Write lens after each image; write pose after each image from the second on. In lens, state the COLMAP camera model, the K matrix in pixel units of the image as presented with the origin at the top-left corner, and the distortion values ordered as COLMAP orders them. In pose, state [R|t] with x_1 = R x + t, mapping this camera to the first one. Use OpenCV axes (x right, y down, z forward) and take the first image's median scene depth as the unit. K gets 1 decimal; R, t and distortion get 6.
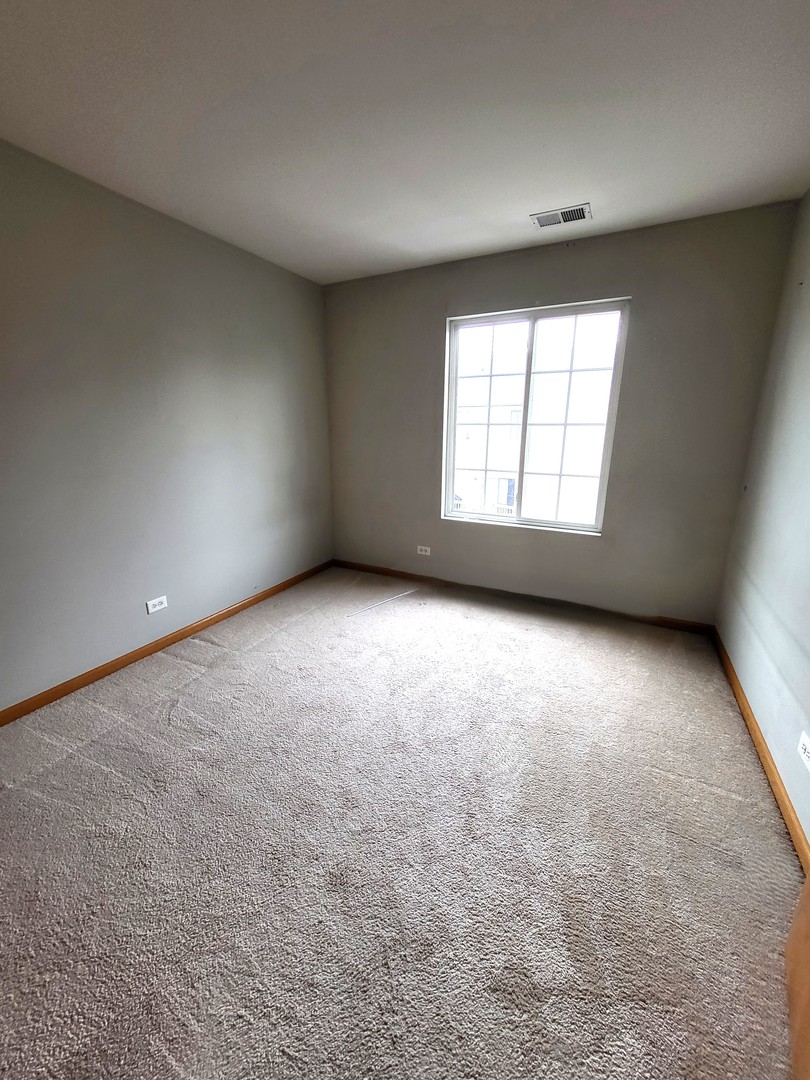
lens RADIAL K [[436.0, 0, 374.8], [0, 436.0, 538.6], [0, 0, 1]] dist [0.001916, -0.000553]
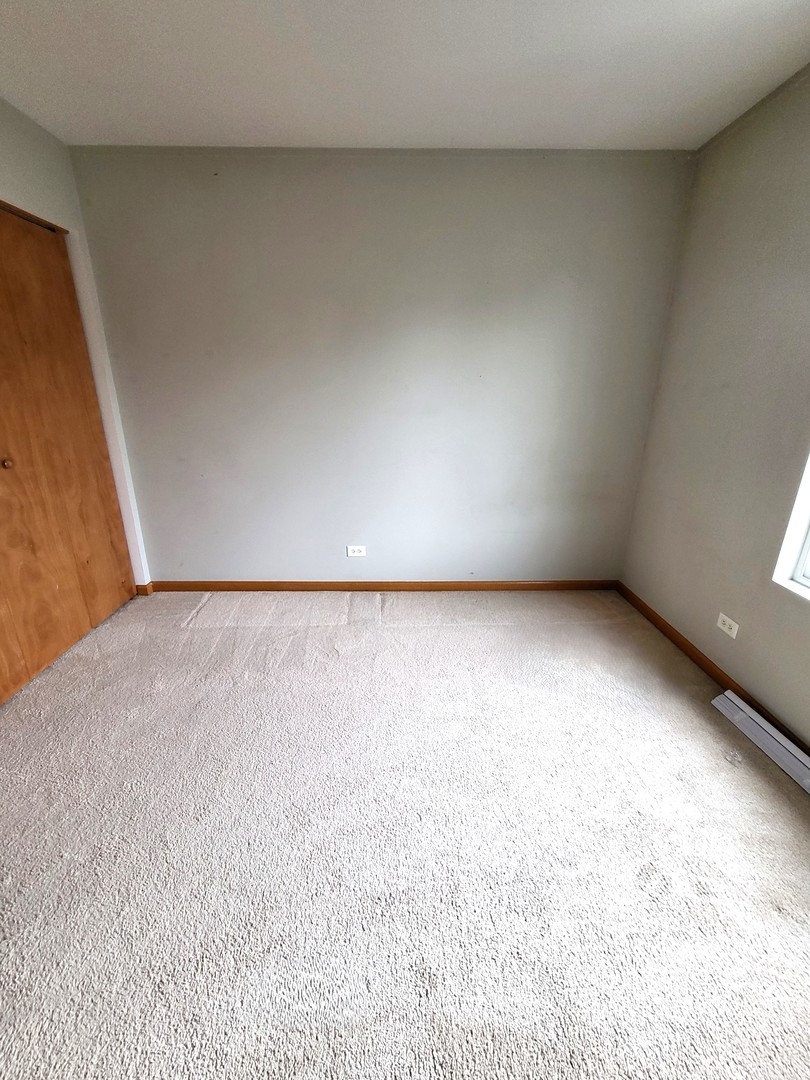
lens RADIAL K [[436.0, 0, 398.0], [0, 436.0, 534.3], [0, 0, 1]] dist [0.001916, -0.000553]
pose [[0.487460, 0.285741, -0.825066, 0.446507], [-0.223209, 0.954319, 0.198629, -0.131402], [0.844133, 0.087338, 0.528973, 0.502414]]
